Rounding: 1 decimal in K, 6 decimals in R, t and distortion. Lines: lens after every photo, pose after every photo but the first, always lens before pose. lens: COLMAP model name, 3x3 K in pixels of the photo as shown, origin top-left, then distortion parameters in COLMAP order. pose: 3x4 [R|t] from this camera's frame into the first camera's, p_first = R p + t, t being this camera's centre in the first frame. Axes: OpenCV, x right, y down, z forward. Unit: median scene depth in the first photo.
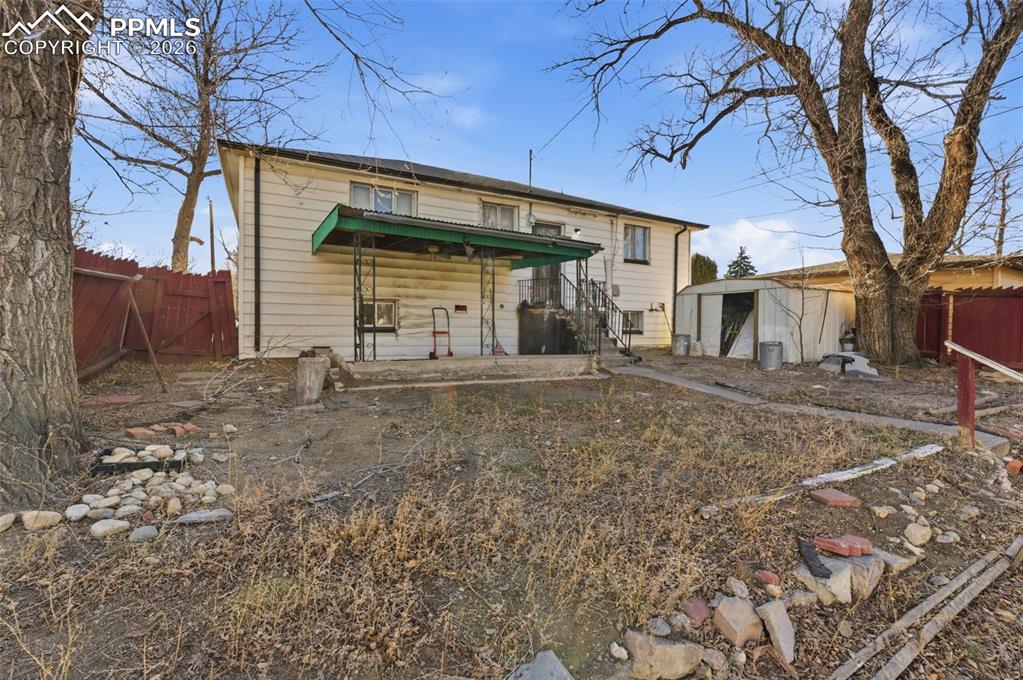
lens RADIAL K [[441.7, 0, 511.5], [0, 441.7, 340.0], [0, 0, 1]] dist [-0.001819, -0.000028]
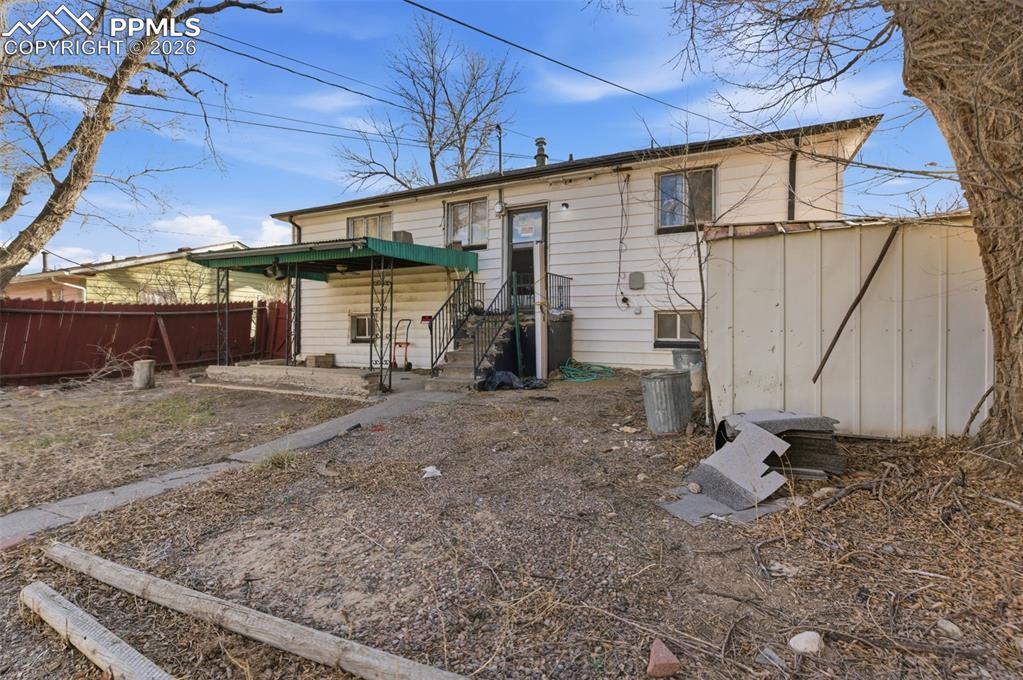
lens RADIAL K [[448.6, 0, 514.7], [0, 448.6, 338.8], [0, 0, 1]] dist [-0.000722, -0.000119]
pose [[0.601033, -0.001128, -0.799223, 0.836285], [-0.017711, 0.999735, -0.014730, -0.017492], [0.799028, 0.023008, 0.600854, 0.590503]]
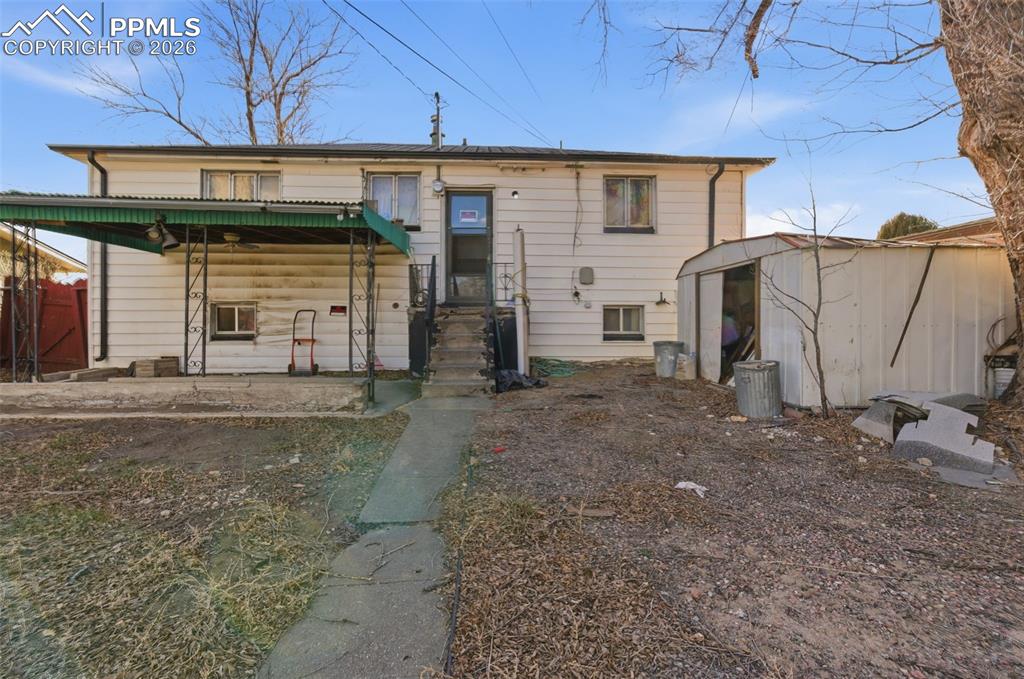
lens RADIAL K [[454.6, 0, 509.0], [0, 454.6, 329.4], [0, 0, 1]] dist [0.001887, 0.000725]
pose [[0.903554, -0.008409, -0.428392, 0.542113], [-0.000853, 0.999770, -0.021424, -0.019764], [0.428474, 0.019724, 0.903339, 0.414913]]
